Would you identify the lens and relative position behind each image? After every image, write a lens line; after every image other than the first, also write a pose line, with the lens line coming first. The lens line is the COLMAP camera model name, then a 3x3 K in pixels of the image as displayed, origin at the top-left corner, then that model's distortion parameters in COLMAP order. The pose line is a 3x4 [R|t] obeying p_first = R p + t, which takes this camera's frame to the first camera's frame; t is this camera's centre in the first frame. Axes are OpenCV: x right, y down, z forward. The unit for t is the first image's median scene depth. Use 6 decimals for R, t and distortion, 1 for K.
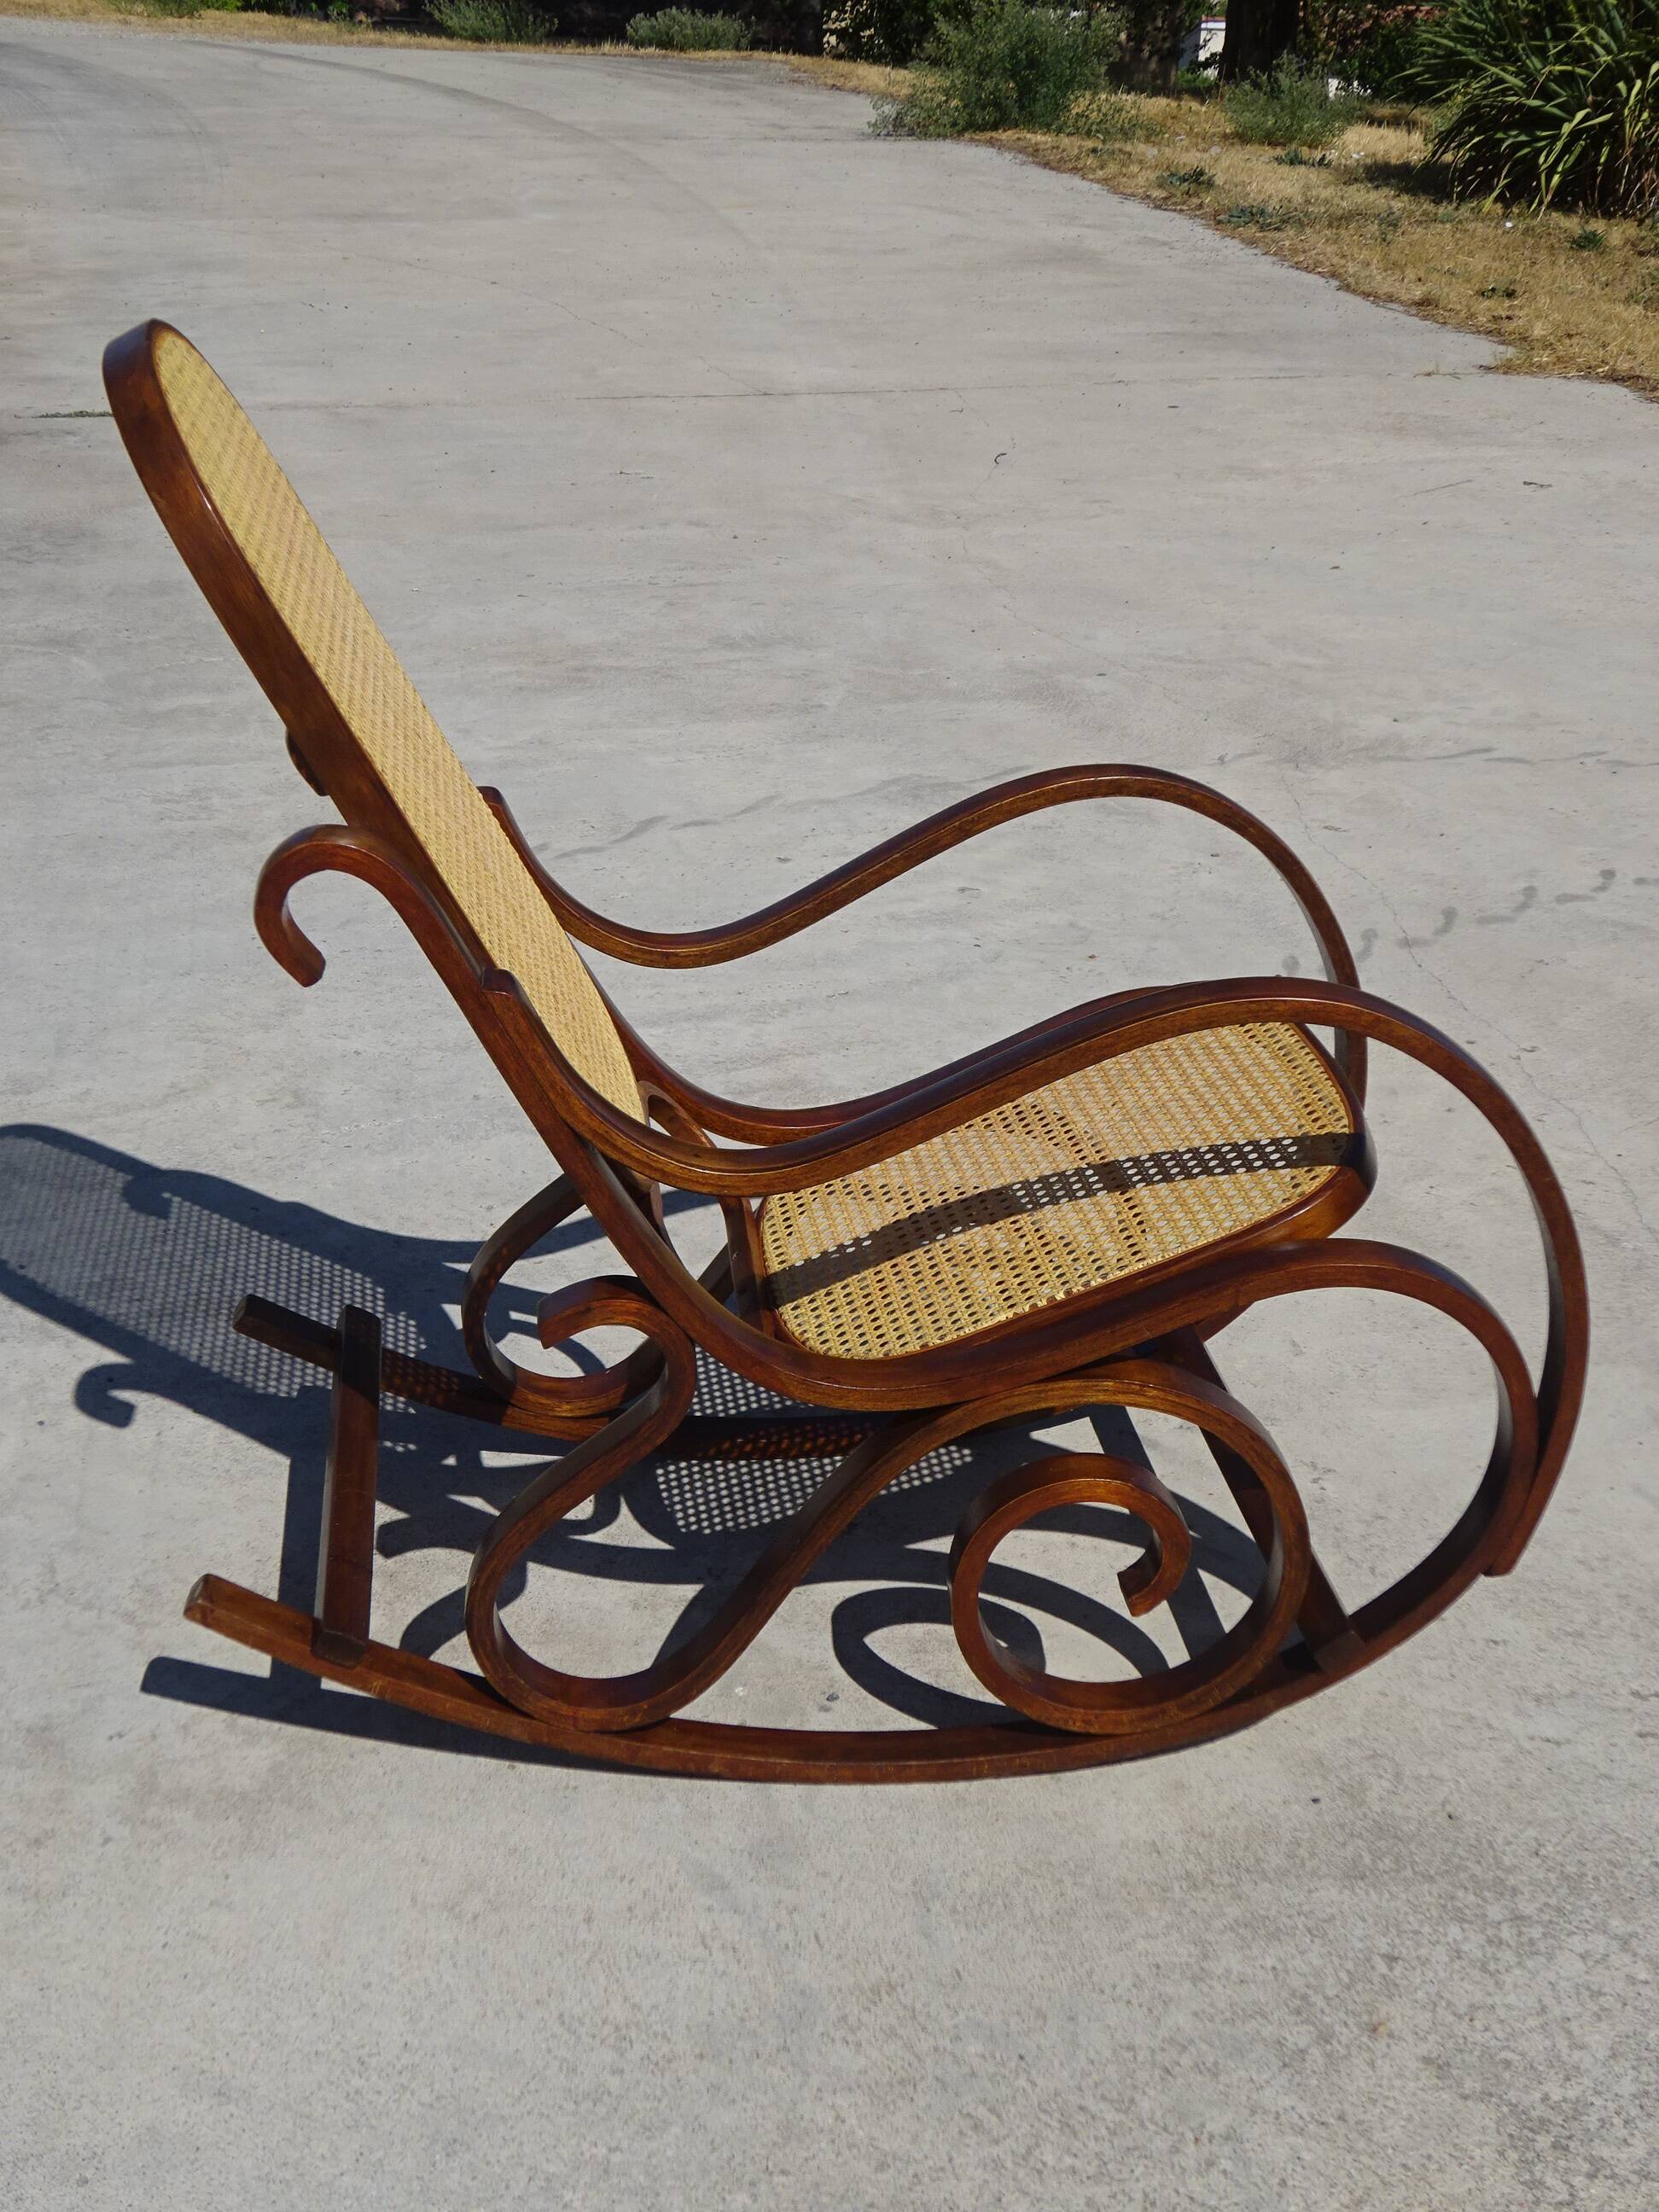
lens RADIAL K [[2866.8, 0, 832.4], [0, 2866.8, 1086.1], [0, 0, 1]] dist [-0.000145, 0.088923]
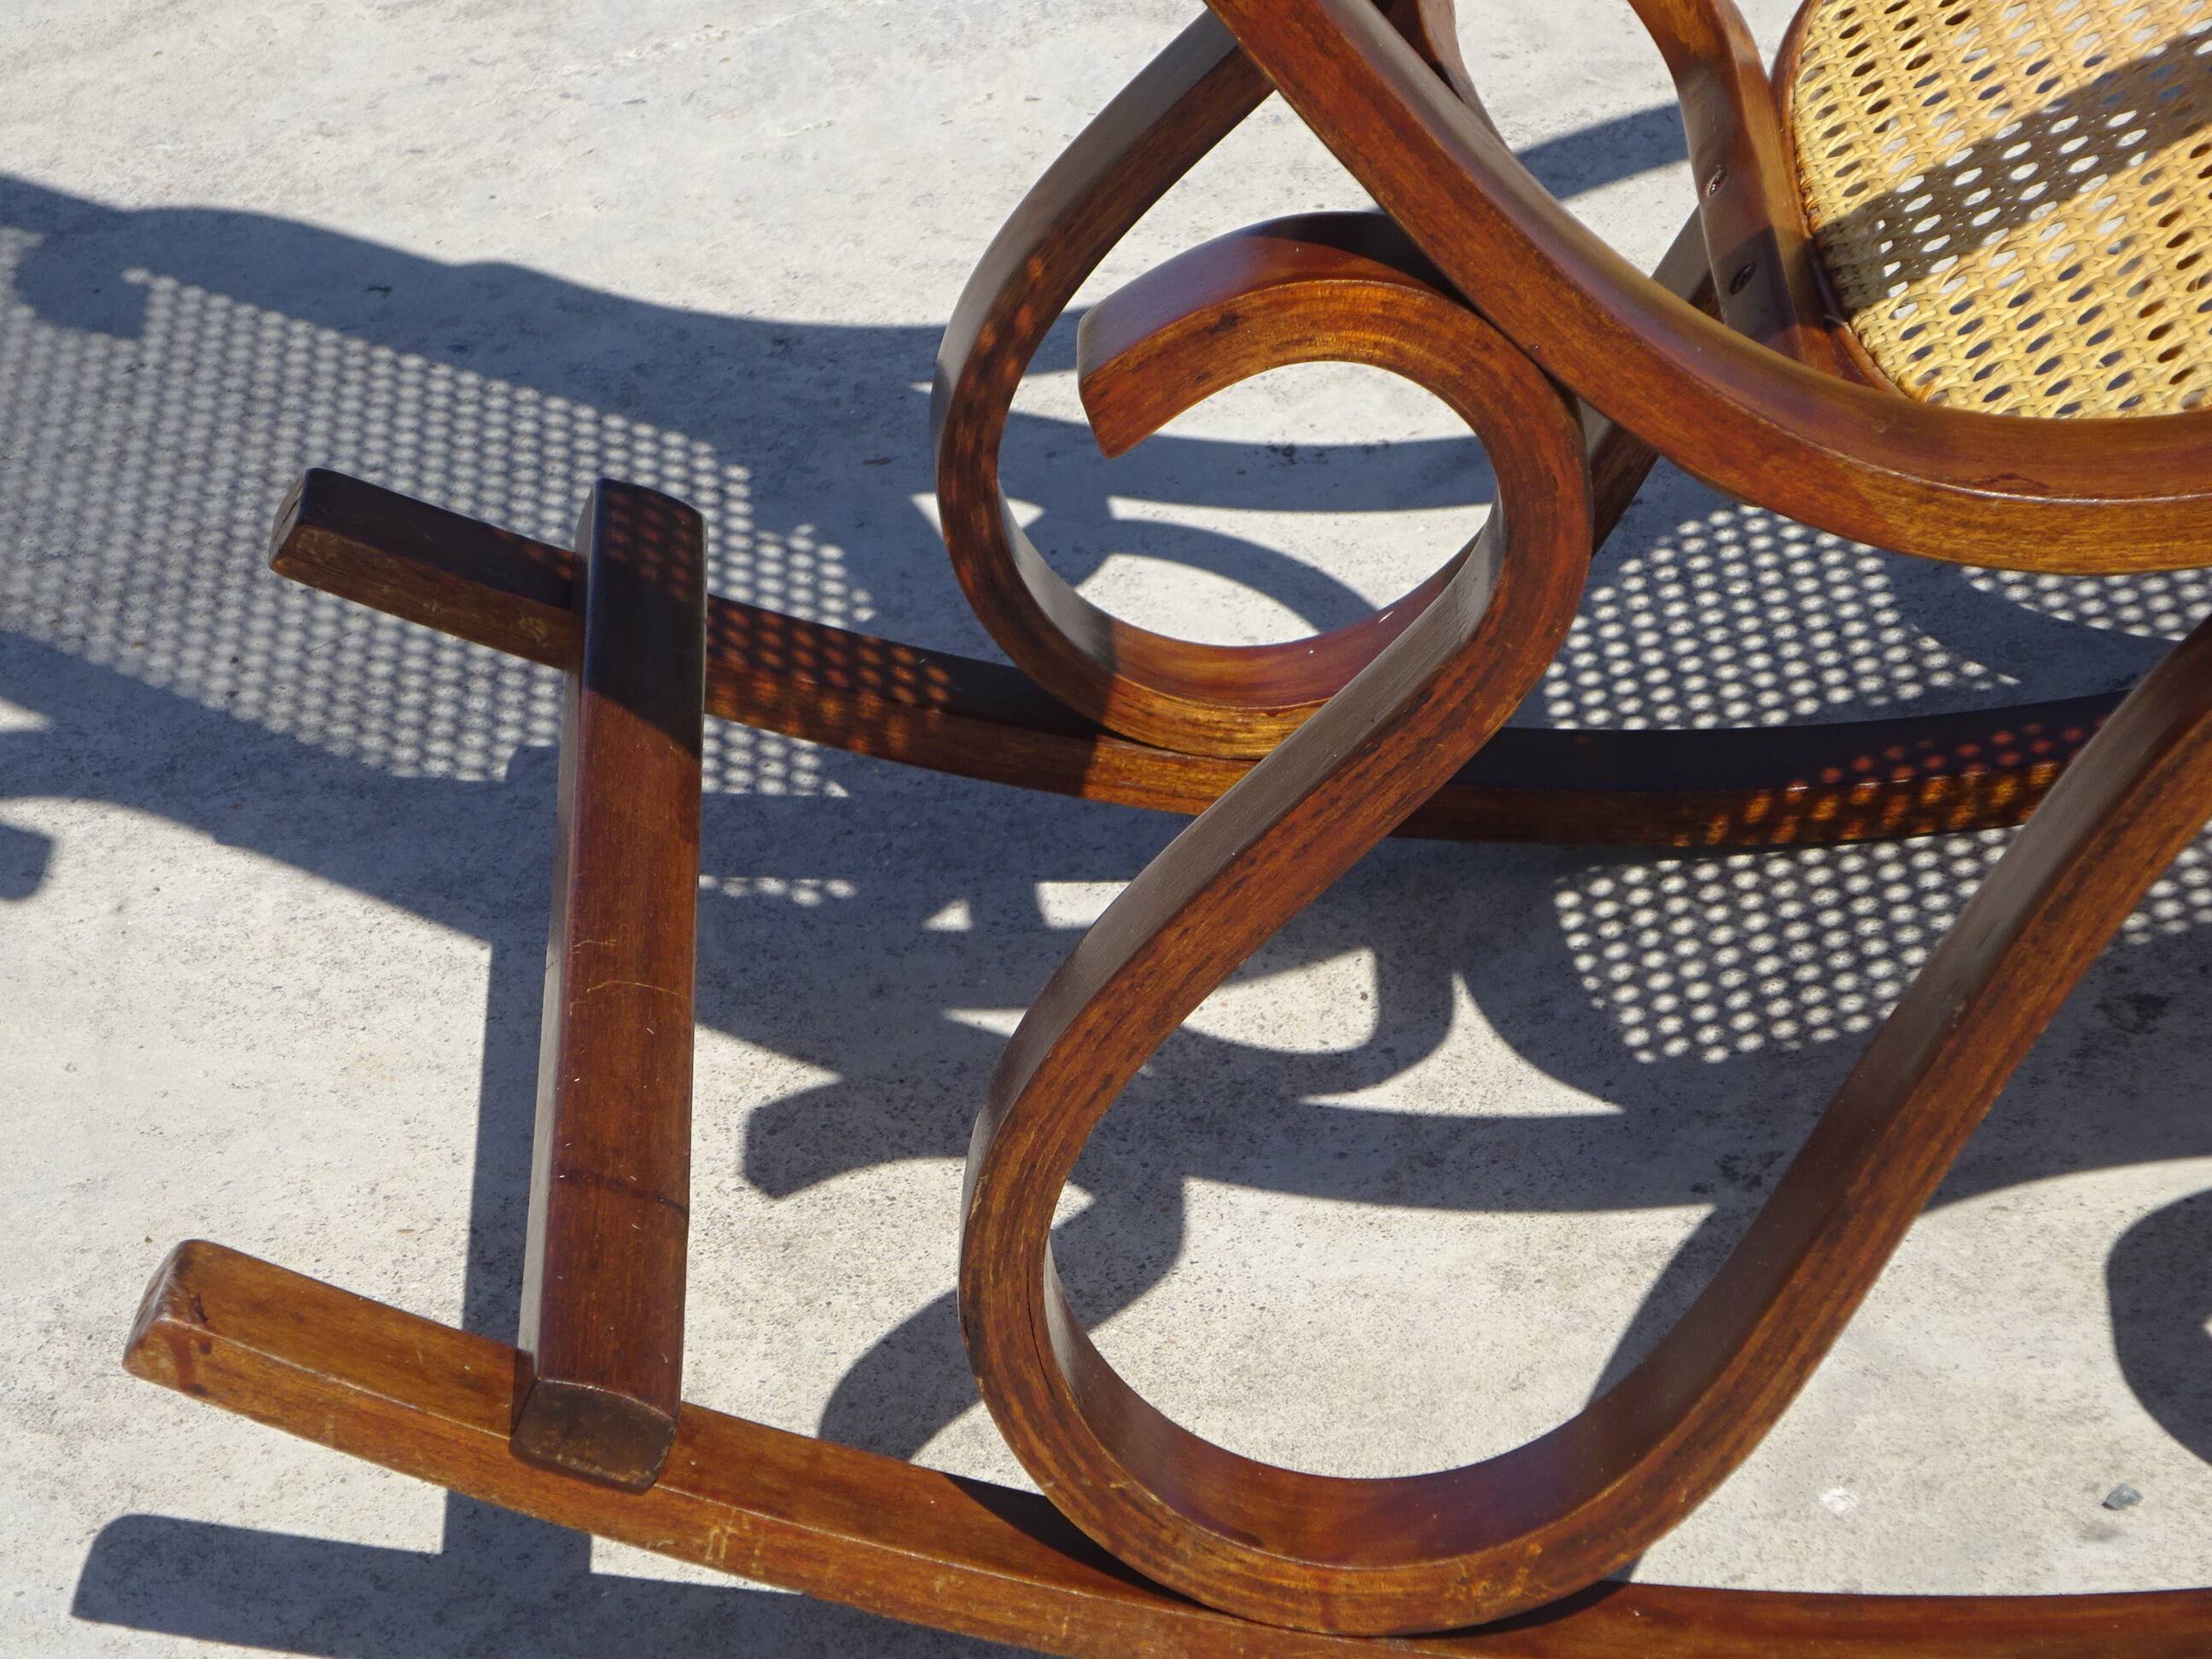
lens RADIAL K [[7318.9, 0, 1106.0], [0, 7318.9, 829.5], [0, 0, 1]] dist [-0.052813, 1.100243]
pose [[0.986463, -0.080491, -0.142874, 0.009679], [0.092896, 0.992261, 0.082388, 0.050309], [0.135137, -0.094546, 0.986306, 0.146199]]
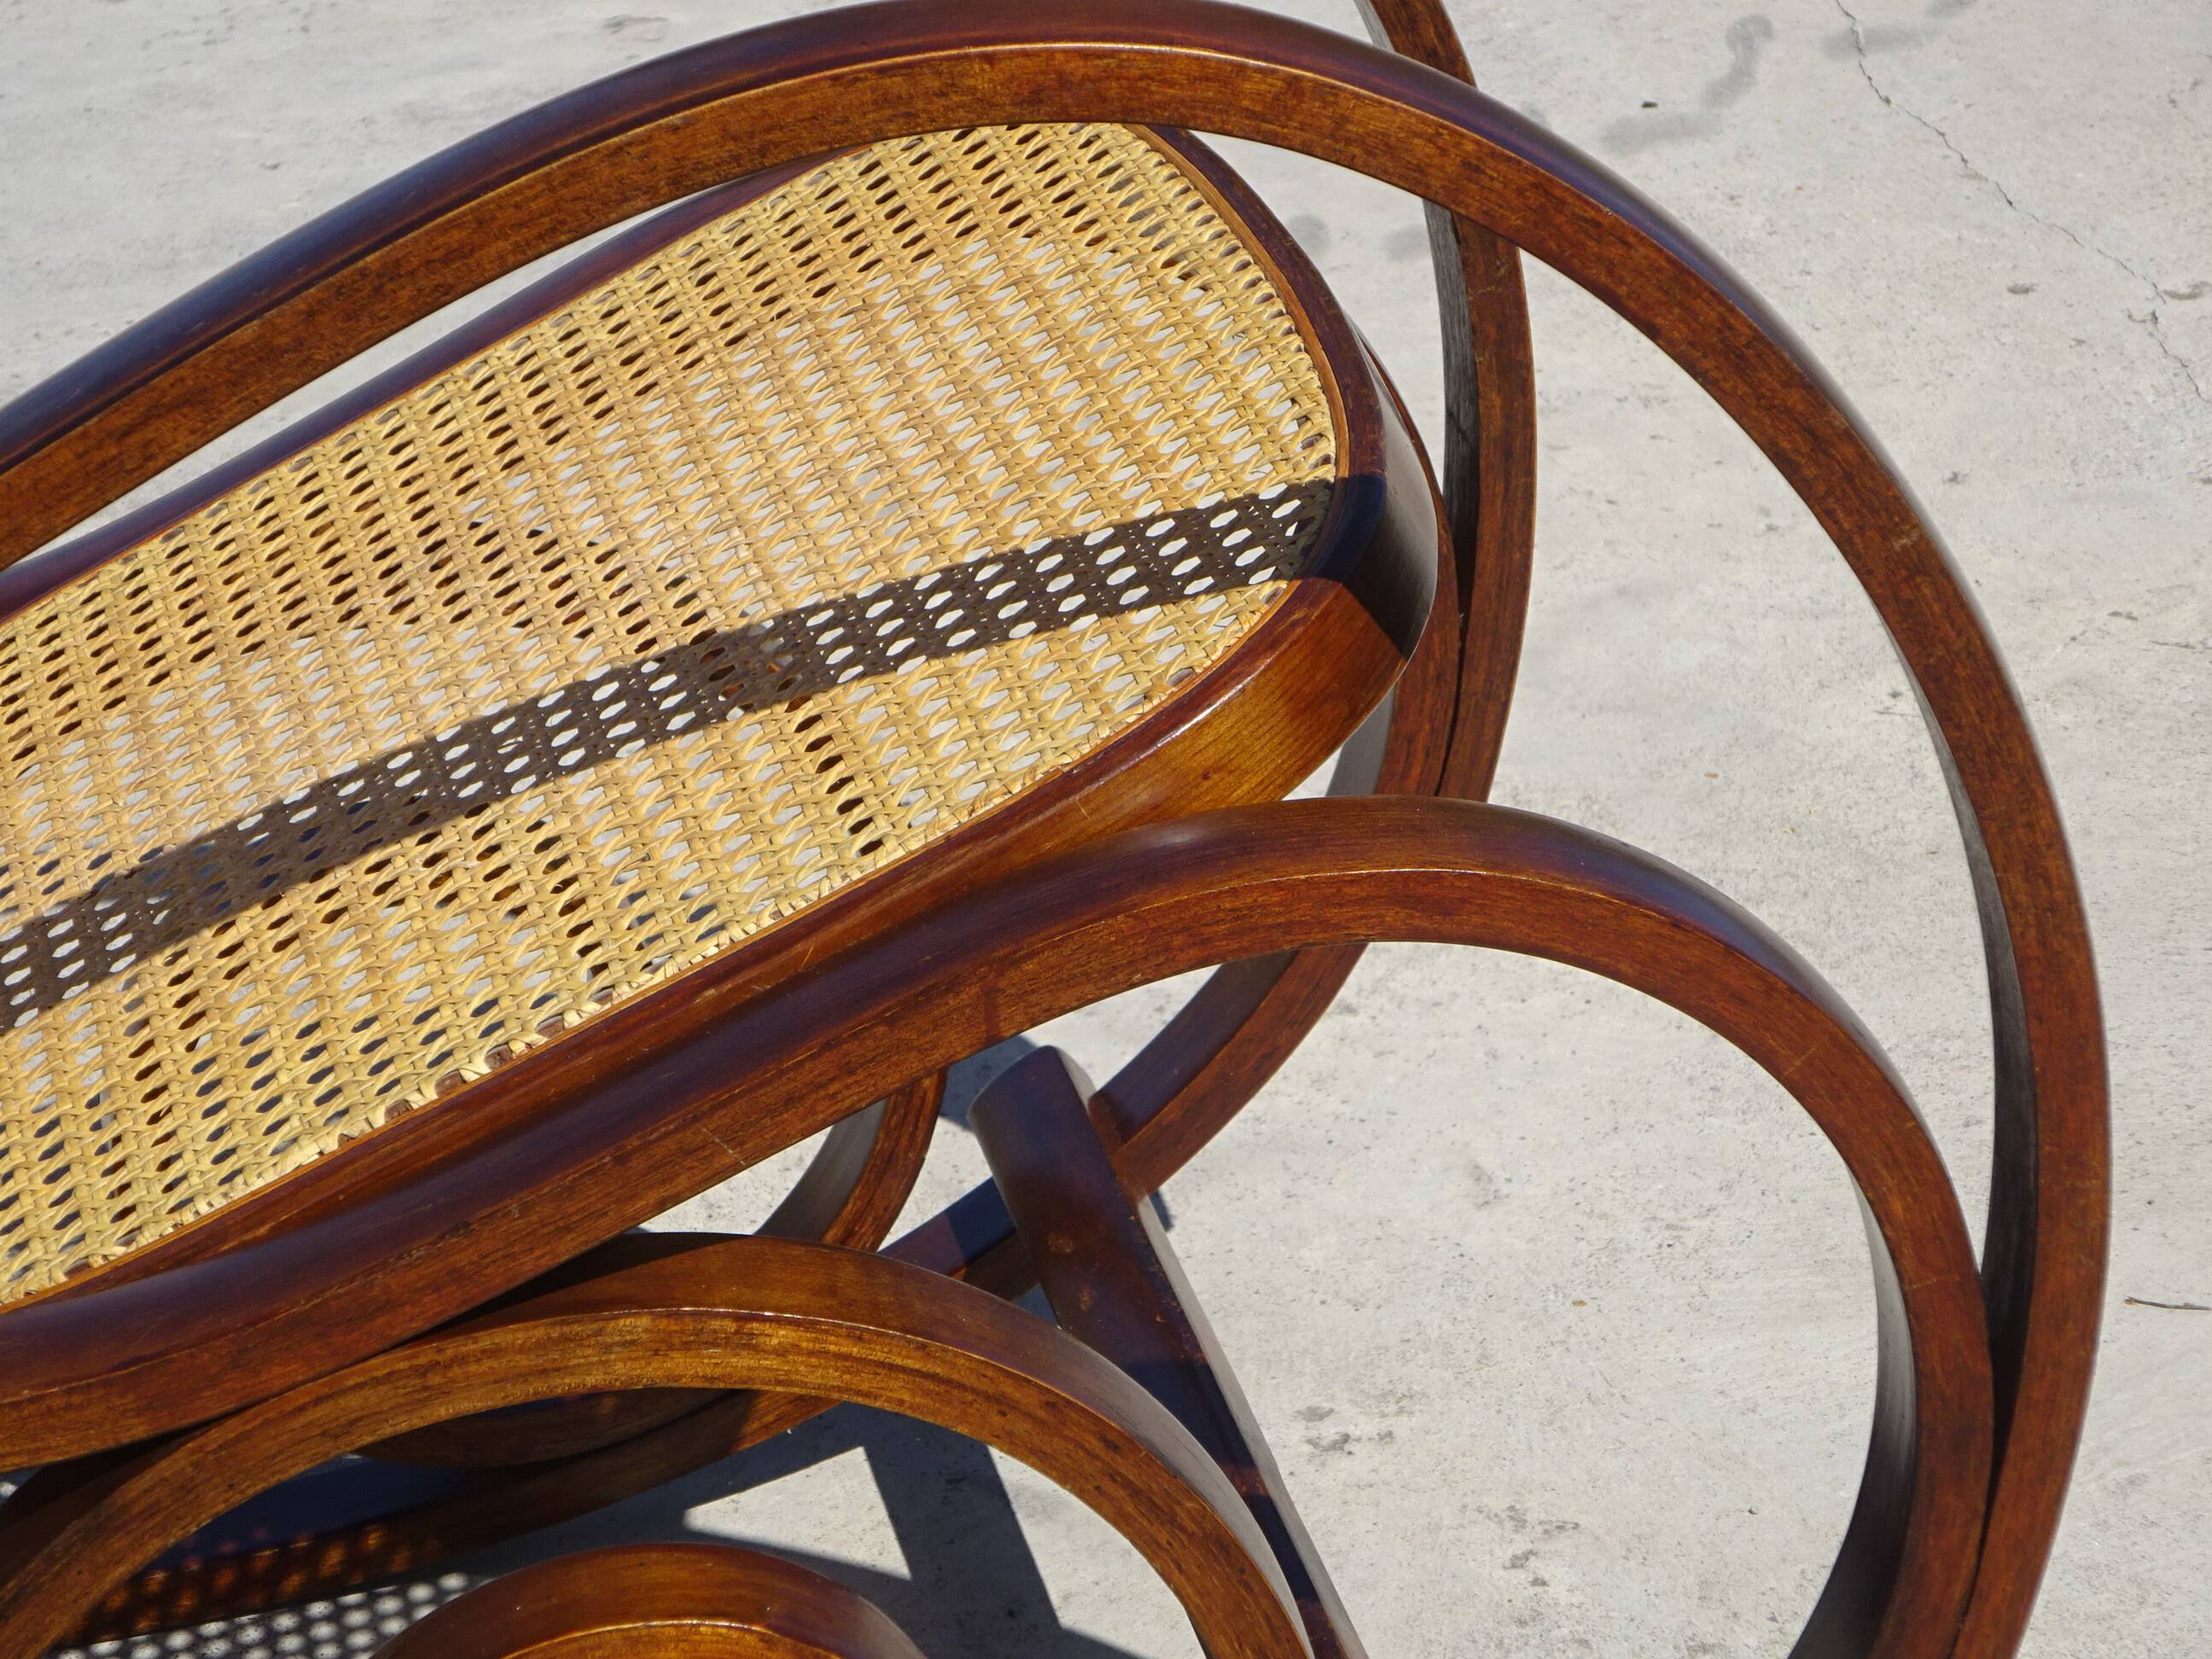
lens RADIAL K [[7318.9, 0, 1106.0], [0, 7318.9, 829.5], [0, 0, 1]] dist [-0.052813, 1.100243]
pose [[0.994053, -0.102461, 0.036886, 0.097078], [0.101783, 0.994609, 0.019831, 0.029712], [-0.038719, -0.015959, 0.999123, 0.141064]]
